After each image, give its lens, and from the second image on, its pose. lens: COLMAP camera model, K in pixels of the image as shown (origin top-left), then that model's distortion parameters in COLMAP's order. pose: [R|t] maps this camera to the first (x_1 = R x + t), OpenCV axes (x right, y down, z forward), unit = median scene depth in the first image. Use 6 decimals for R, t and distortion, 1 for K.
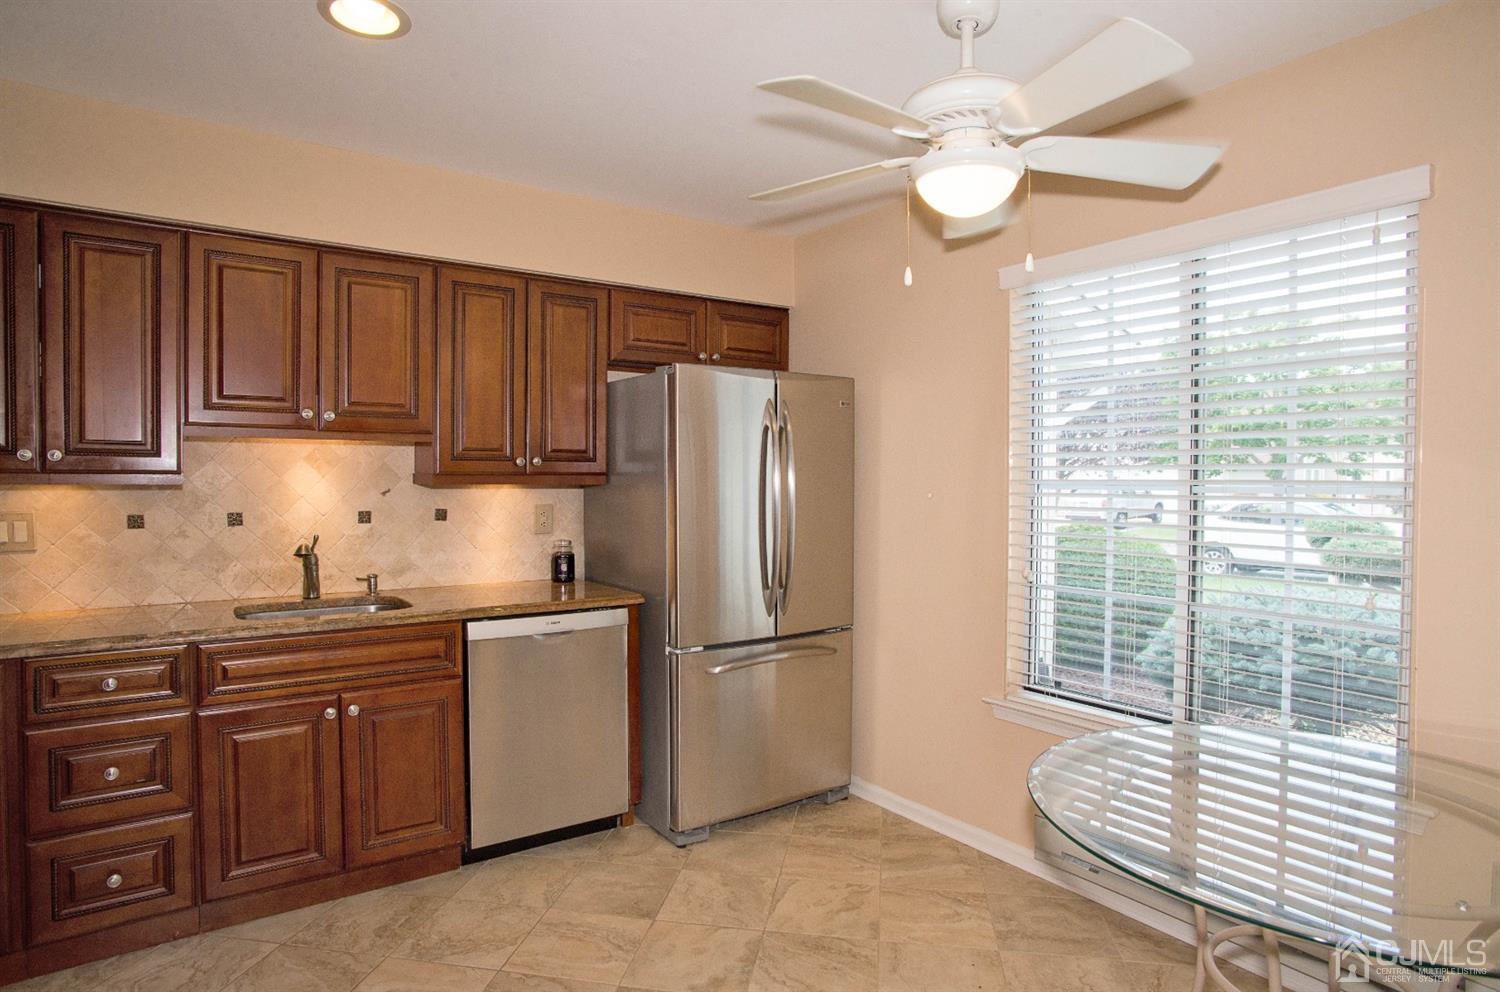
lens RADIAL K [[865.8, 0, 750.0], [0, 865.8, 496.0], [0, 0, 1]] dist [-0.015452, 0.001344]
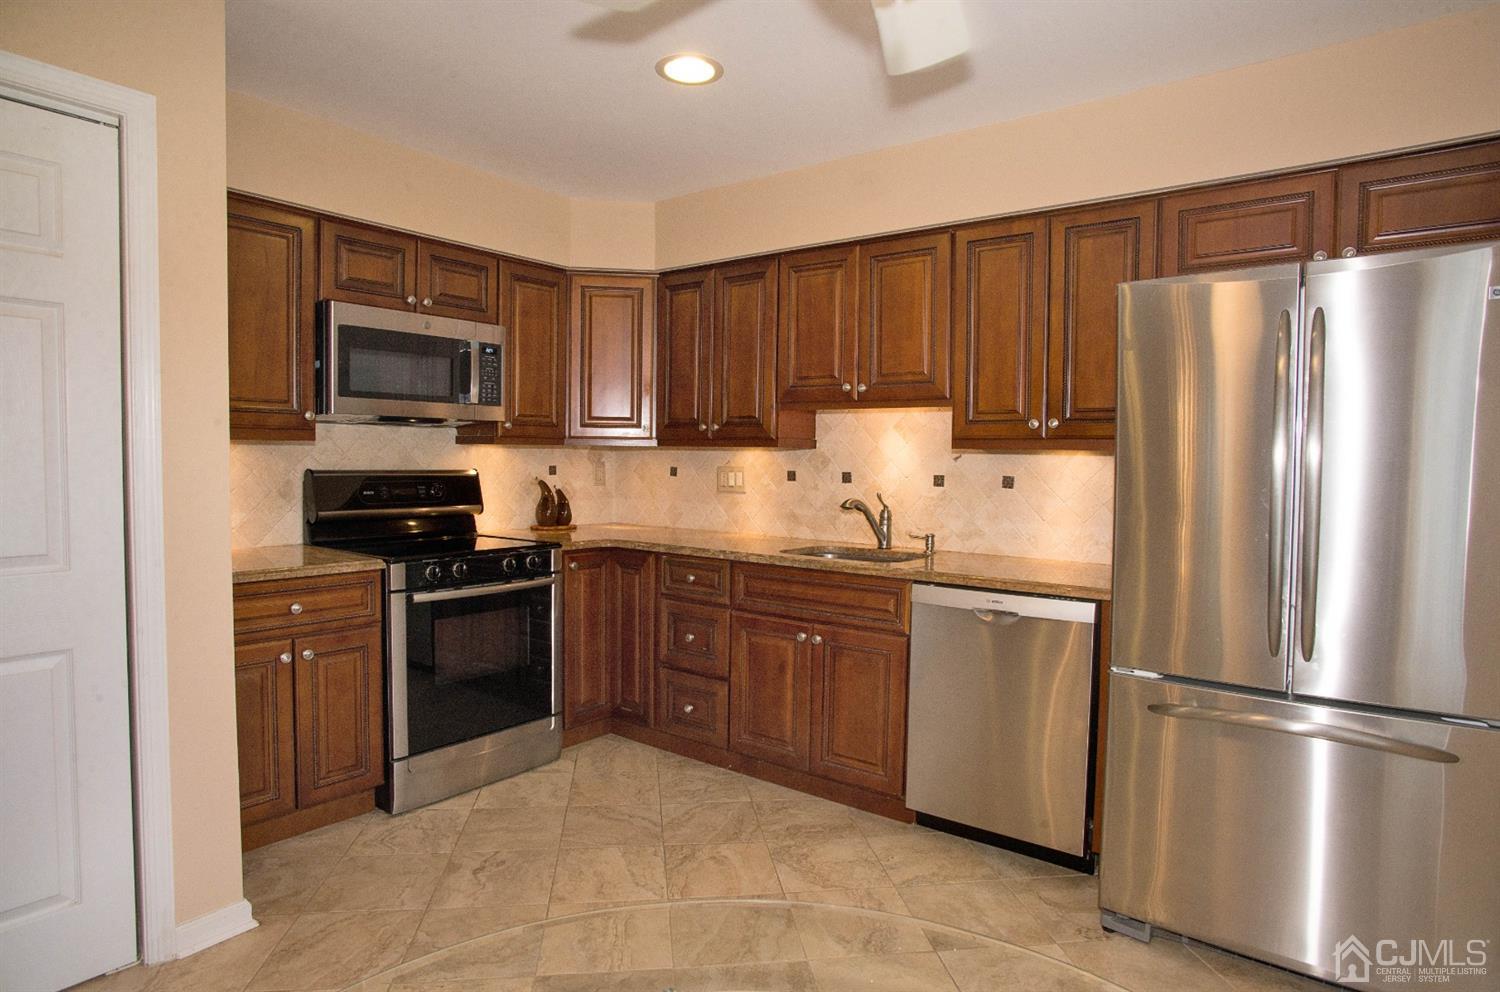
lens RADIAL K [[890.1, 0, 750.0], [0, 890.1, 496.0], [0, 0, 1]] dist [-0.016427, 0.000447]
pose [[0.292902, 0.045848, -0.955042, 0.564865], [-0.030750, 0.998785, 0.038517, 0.008567], [0.955648, 0.018086, 0.293956, 0.475765]]
